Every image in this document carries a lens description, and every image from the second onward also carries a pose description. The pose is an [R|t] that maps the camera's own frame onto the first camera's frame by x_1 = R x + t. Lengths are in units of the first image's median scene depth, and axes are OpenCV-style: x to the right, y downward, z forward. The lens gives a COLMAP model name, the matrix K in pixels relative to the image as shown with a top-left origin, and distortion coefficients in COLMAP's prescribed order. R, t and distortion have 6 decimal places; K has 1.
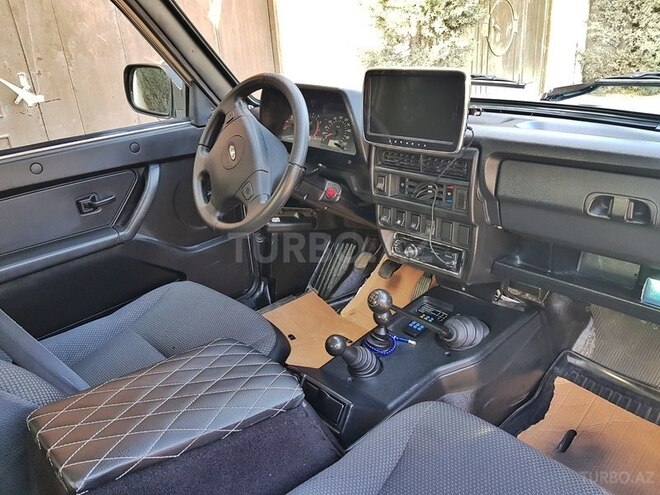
lens RADIAL K [[506.8, 0, 330.0], [0, 506.8, 247.5], [0, 0, 1]] dist [0.082124, -0.116228]
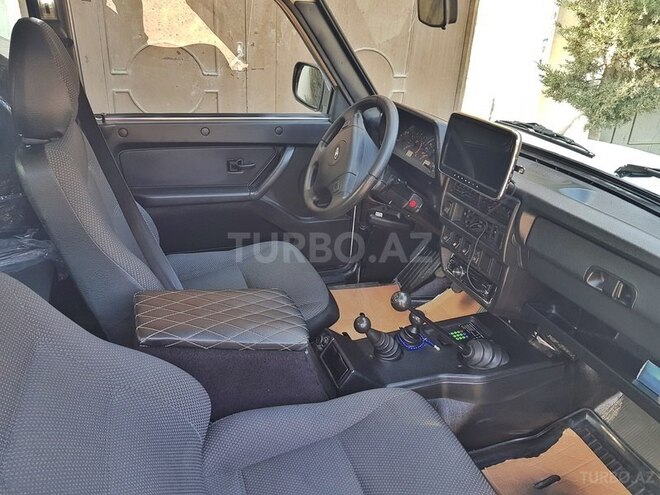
lens RADIAL K [[506.8, 0, 330.0], [0, 506.8, 247.5], [0, 0, 1]] dist [0.082124, -0.116228]
pose [[0.910773, 0.283660, -0.300050, 0.217841], [-0.275940, 0.958713, 0.068755, -0.043265], [0.307164, 0.020175, 0.951443, -0.173395]]
